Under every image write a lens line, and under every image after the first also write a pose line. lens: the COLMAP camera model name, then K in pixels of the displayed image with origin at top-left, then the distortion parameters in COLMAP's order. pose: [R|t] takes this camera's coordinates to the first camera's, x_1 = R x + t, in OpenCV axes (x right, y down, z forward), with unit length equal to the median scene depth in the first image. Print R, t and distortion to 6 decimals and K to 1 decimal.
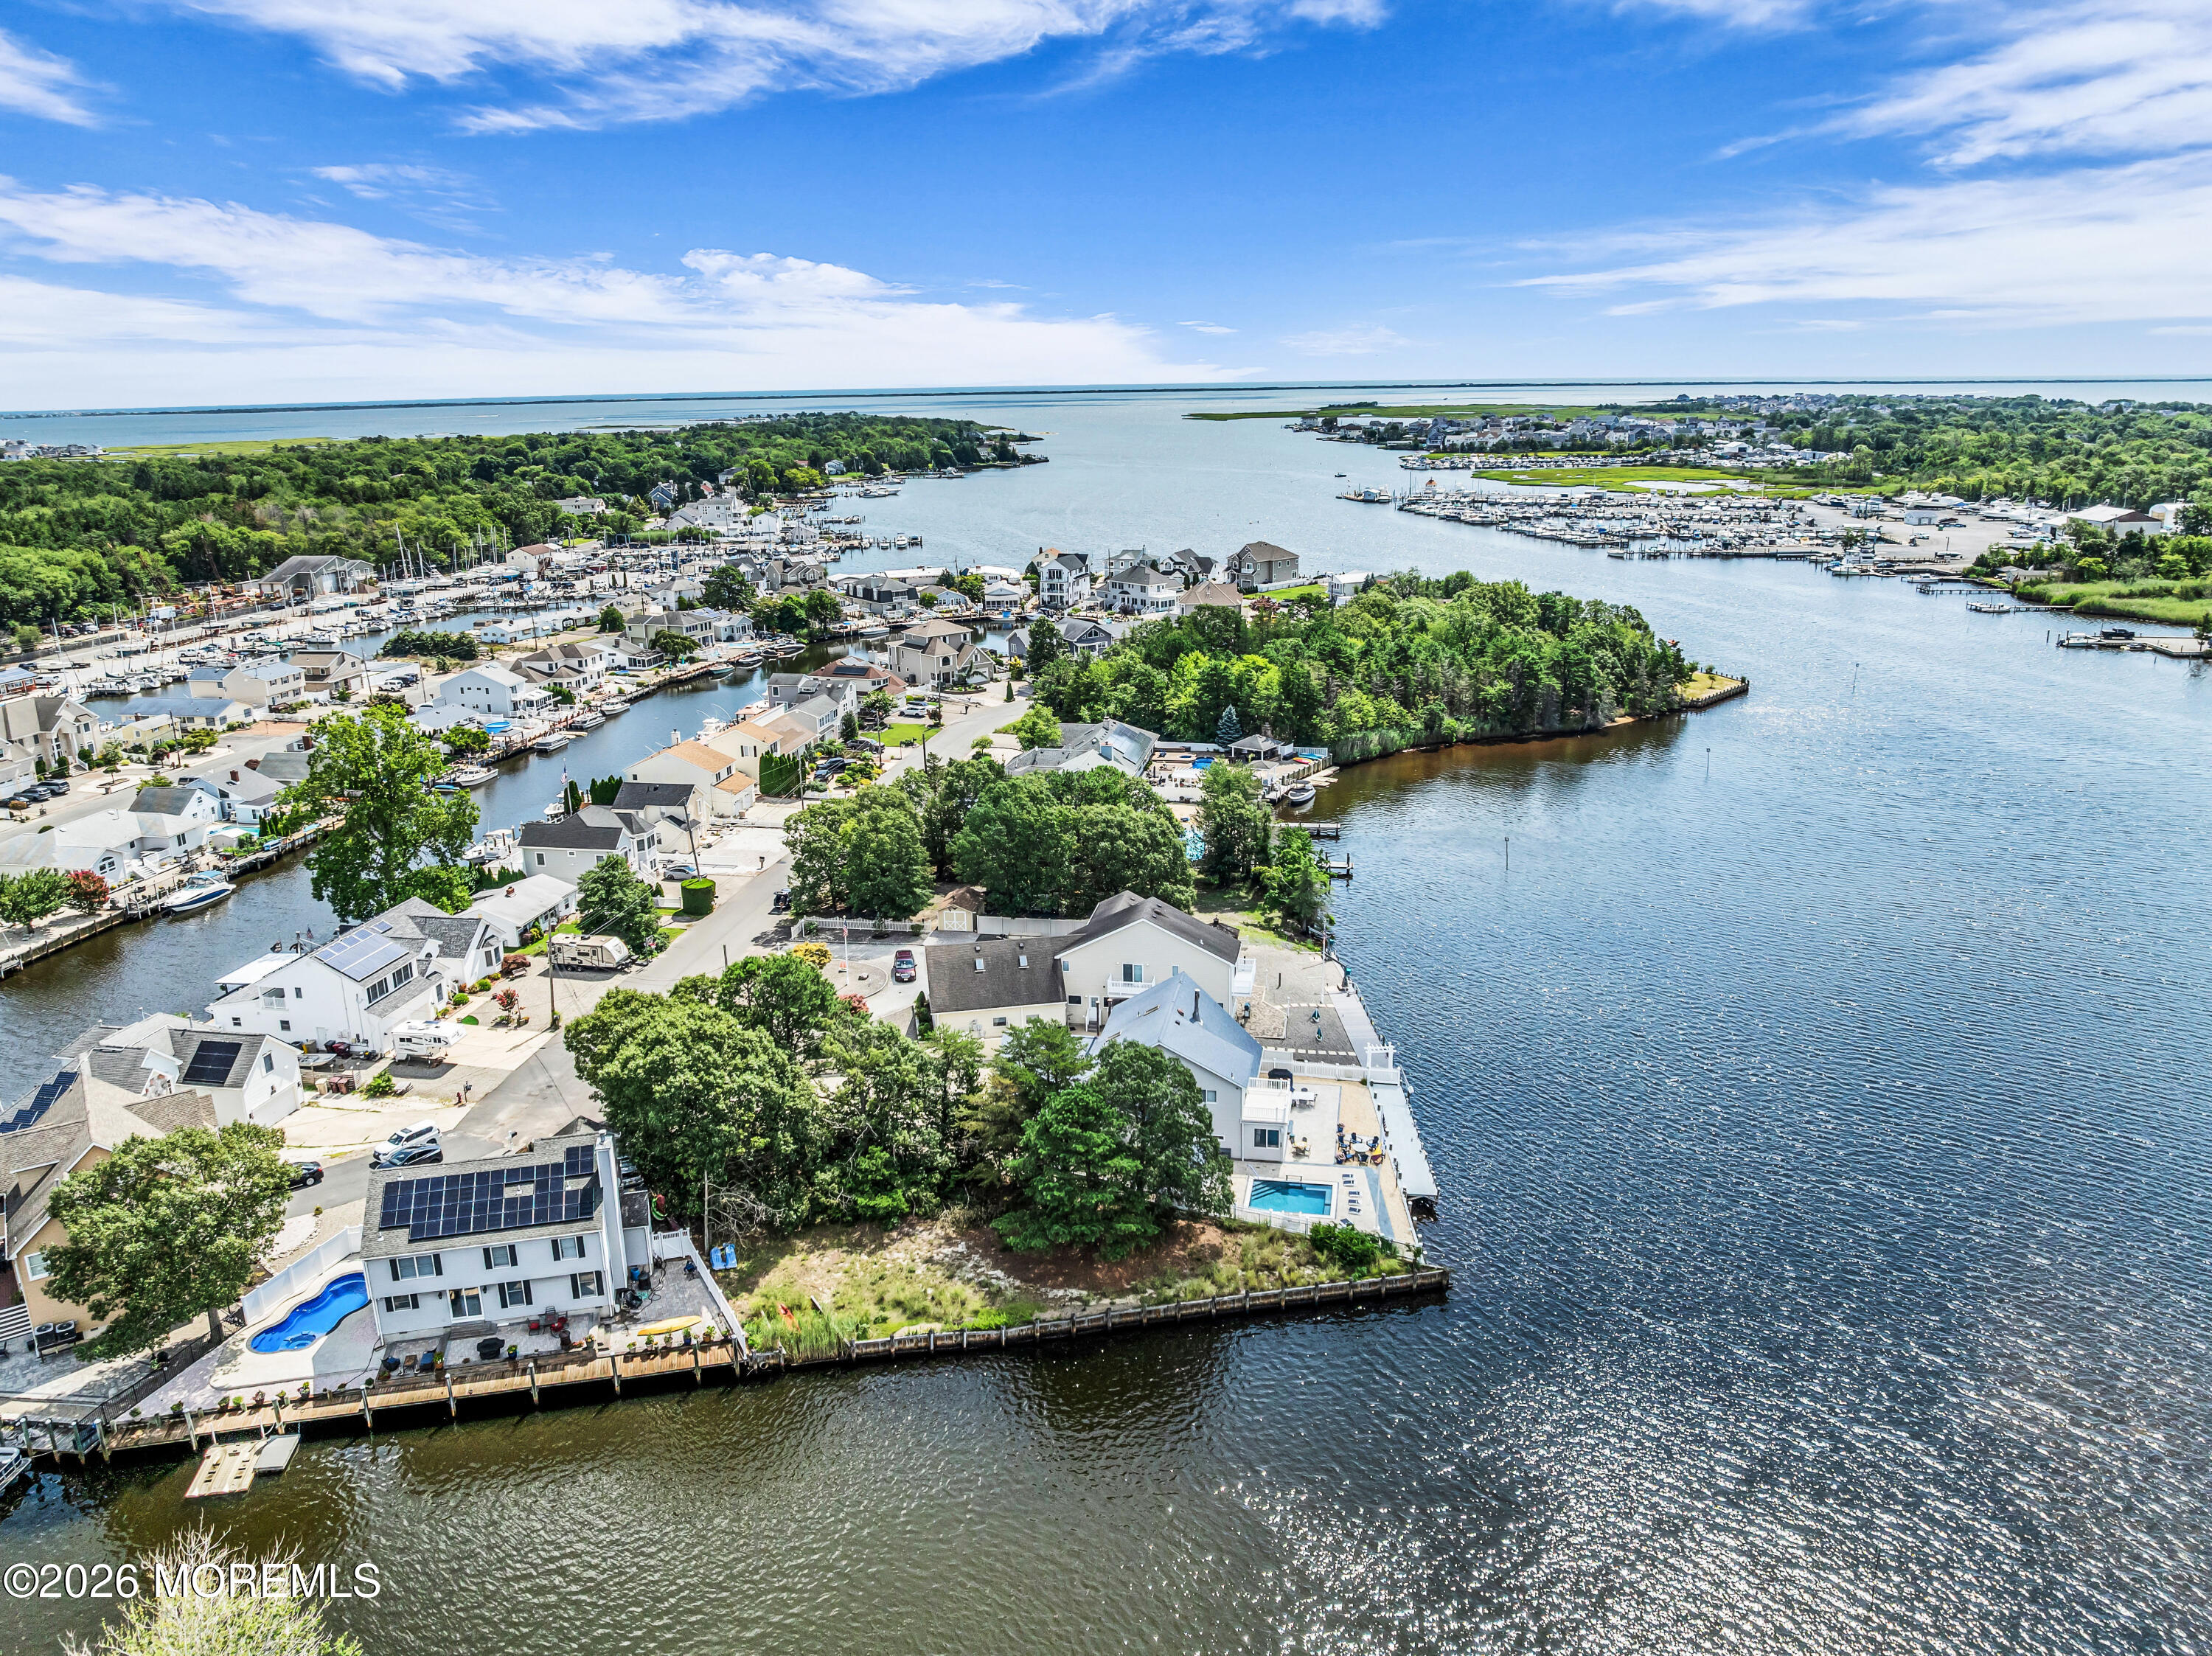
lens RADIAL K [[1570.7, 0, 1108.4], [0, 1570.7, 820.6], [0, 0, 1]] dist [-0.049776, 0.016203]
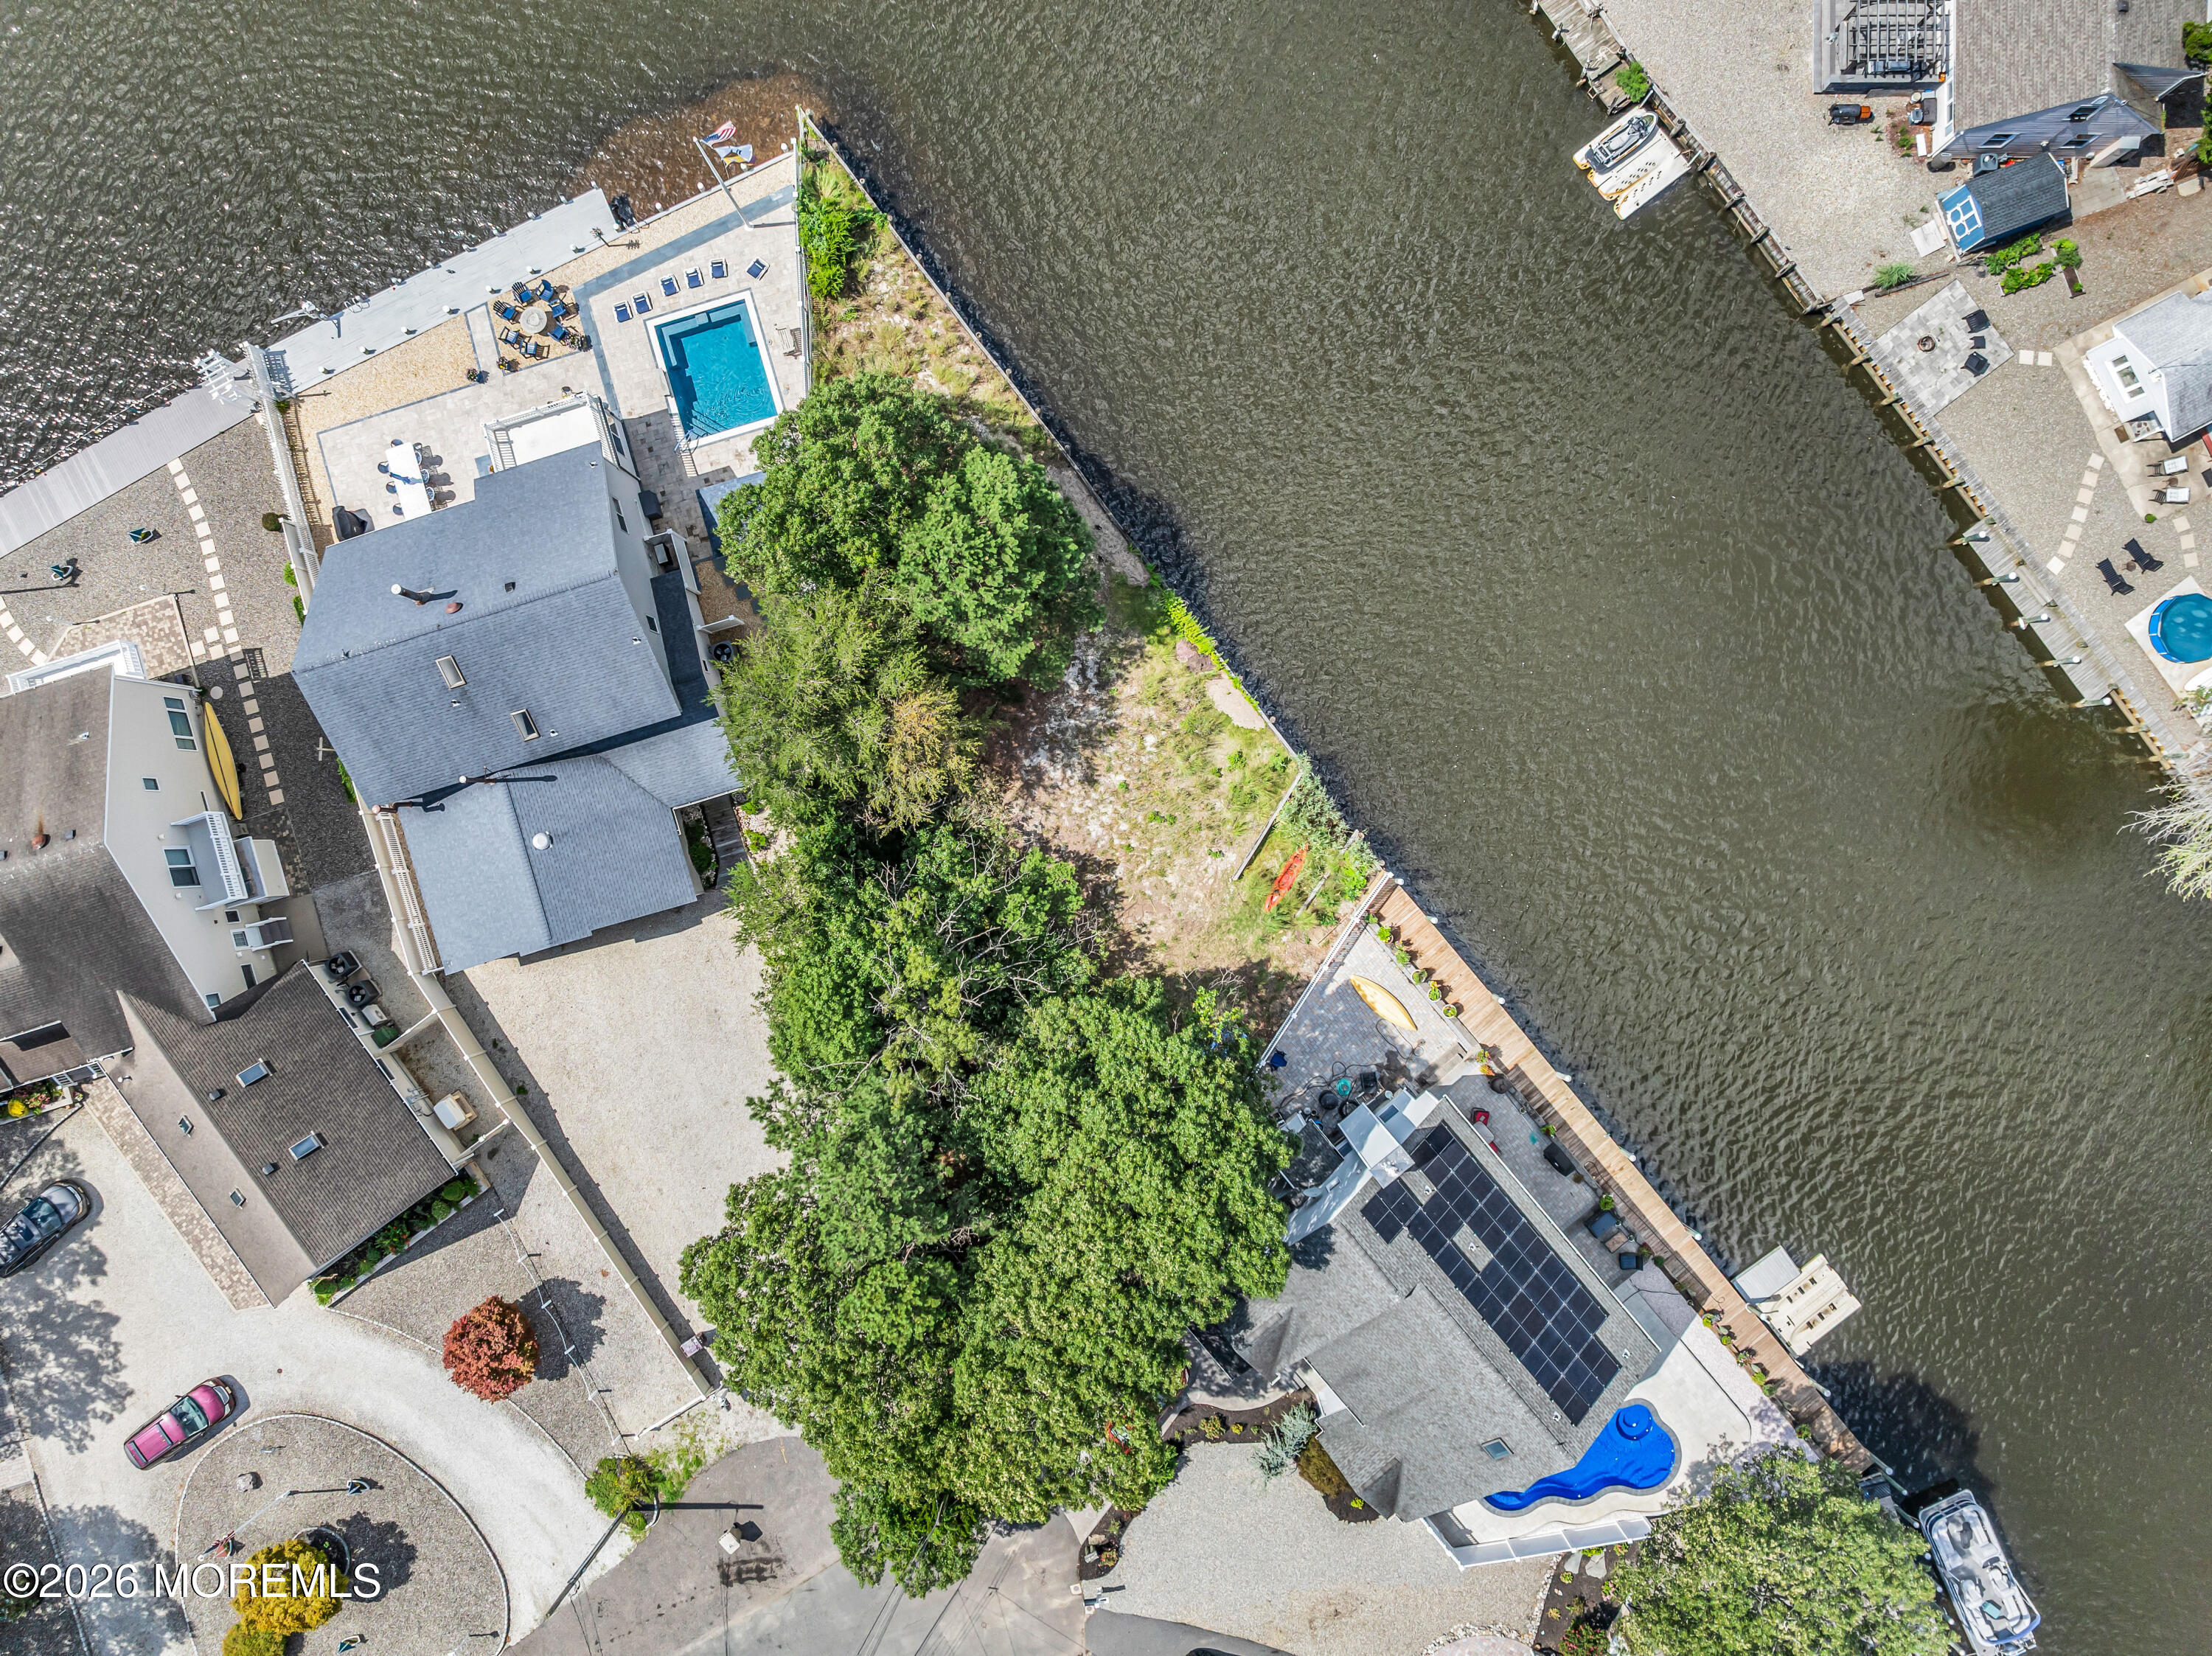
lens RADIAL K [[1570.7, 0, 1108.4], [0, 1570.7, 820.6], [0, 0, 1]] dist [-0.049776, 0.016203]
pose [[-0.445948, -0.894825, 0.020447, -0.088895], [0.264454, -0.109901, 0.958116, -0.232364], [-0.855099, 0.432677, 0.285650, 0.478005]]
